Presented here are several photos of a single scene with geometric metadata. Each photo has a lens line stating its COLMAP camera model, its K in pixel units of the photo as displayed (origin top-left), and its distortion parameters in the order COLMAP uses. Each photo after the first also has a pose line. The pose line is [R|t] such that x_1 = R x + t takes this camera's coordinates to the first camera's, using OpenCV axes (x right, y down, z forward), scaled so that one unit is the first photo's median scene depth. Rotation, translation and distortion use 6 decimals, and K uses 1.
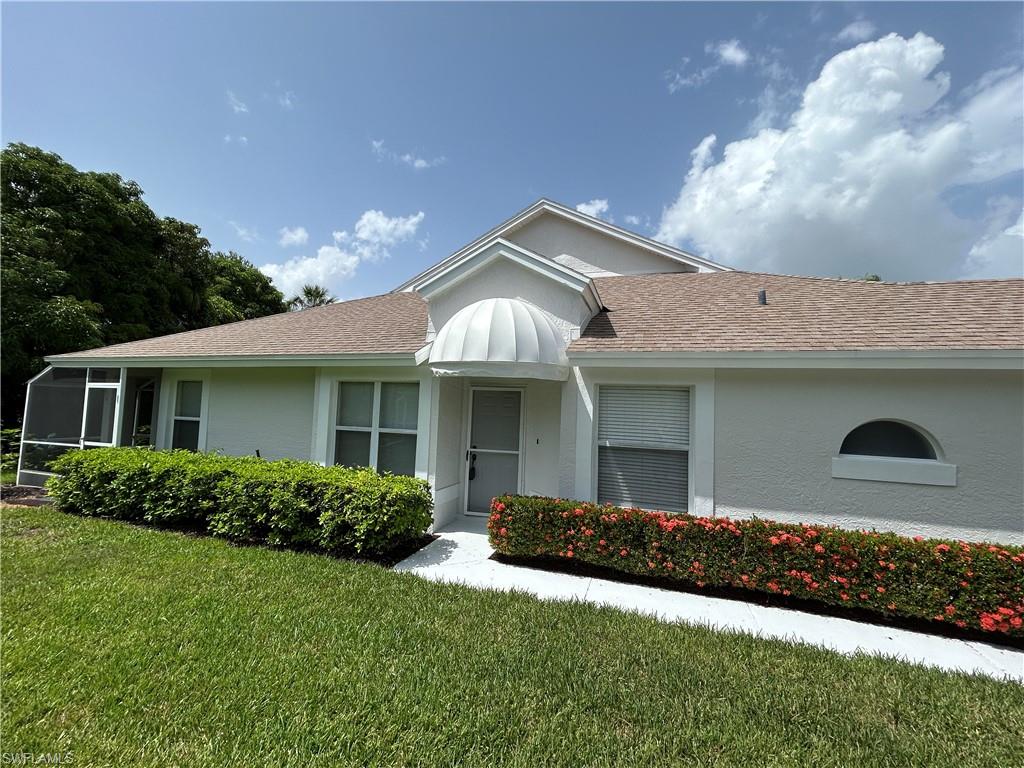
lens RADIAL K [[426.2, 0, 517.3], [0, 426.2, 385.4], [0, 0, 1]] dist [0.001083, 0.000237]
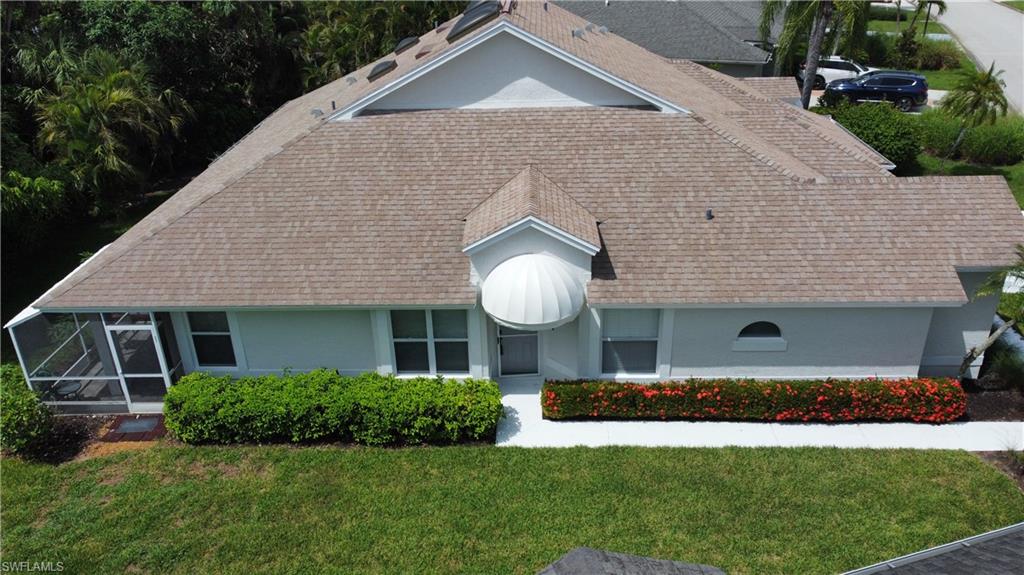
lens RADIAL K [[803.6, 0, 512.0], [0, 803.6, 287.5], [0, 0, 1]] dist [0.019718, 0.001745]
pose [[0.956858, -0.183694, 0.225121, -0.702377], [0.042512, 0.854965, 0.516941, -1.459902], [-0.287430, -0.485068, 0.825889, -1.142468]]
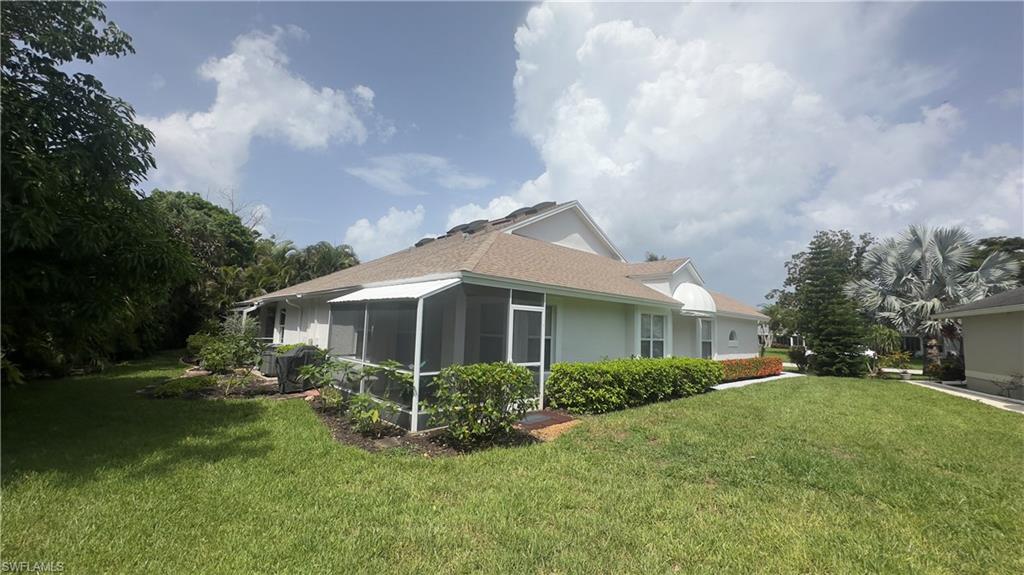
lens RADIAL K [[409.8, 0, 512.0], [0, 409.8, 287.5], [0, 0, 1]] dist [-0.001117, -0.000035]
pose [[0.476791, 0.071662, 0.876091, -2.575657], [-0.068593, 0.996665, -0.044194, -0.004280], [-0.876336, -0.039022, 0.480116, 0.757342]]
